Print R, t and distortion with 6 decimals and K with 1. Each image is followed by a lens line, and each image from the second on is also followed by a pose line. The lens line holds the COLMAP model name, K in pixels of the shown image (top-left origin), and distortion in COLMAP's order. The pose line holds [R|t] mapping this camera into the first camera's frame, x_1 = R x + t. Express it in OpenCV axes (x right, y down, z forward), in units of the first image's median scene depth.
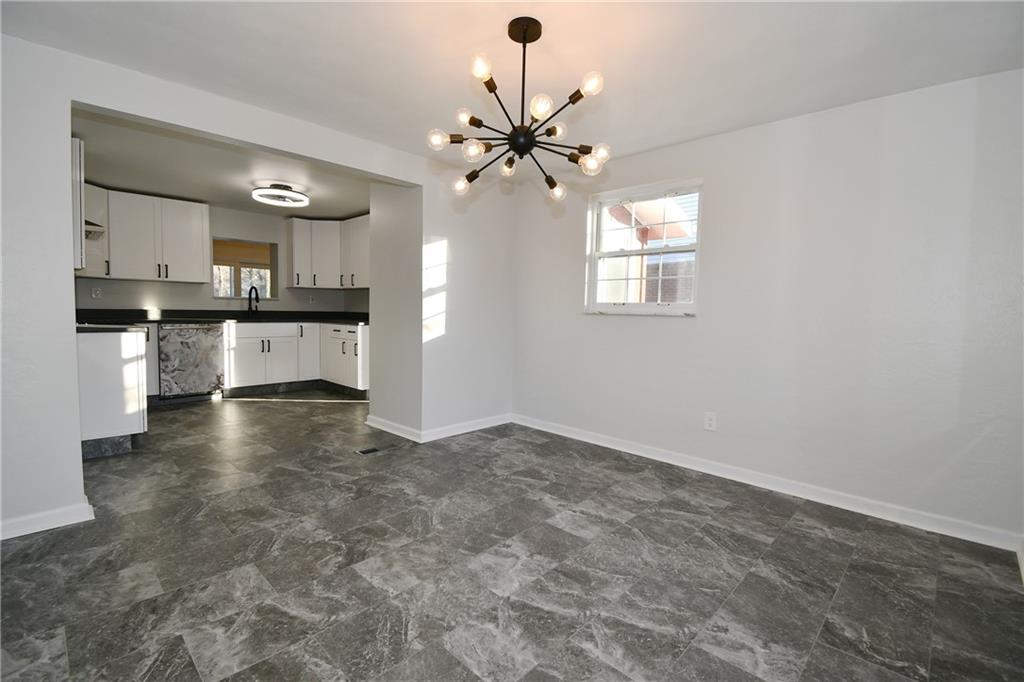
lens RADIAL K [[458.3, 0, 509.5], [0, 458.3, 338.2], [0, 0, 1]] dist [0.025058, -0.026561]
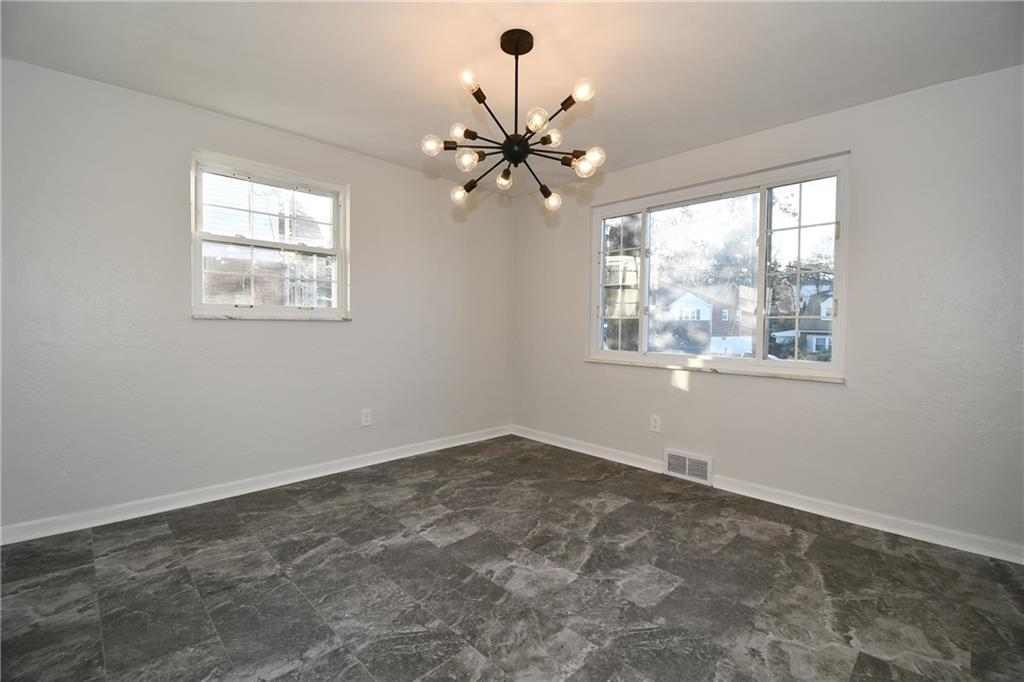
lens RADIAL K [[446.5, 0, 512.0], [0, 446.5, 341.0], [0, 0, 1]] dist [0.016992, -0.024459]
pose [[0.026797, -0.056987, 0.998015, -0.589625], [0.052673, 0.997067, 0.055519, -0.039508], [-0.998252, 0.051080, 0.029720, 0.610606]]
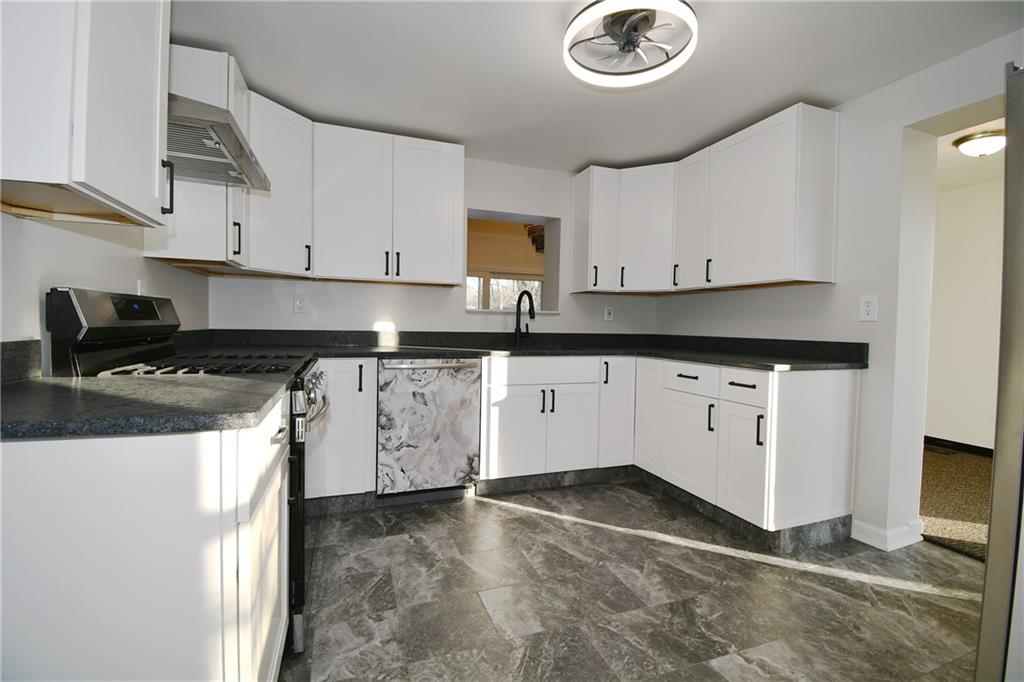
lens RADIAL K [[434.5, 0, 506.7], [0, 434.5, 336.0], [0, 0, 1]] dist [0.000464, -0.000344]
pose [[0.899400, 0.006176, -0.437082, -0.620058], [-0.027124, 0.998762, -0.041701, -0.060489], [0.436283, 0.049361, 0.898454, 0.926846]]
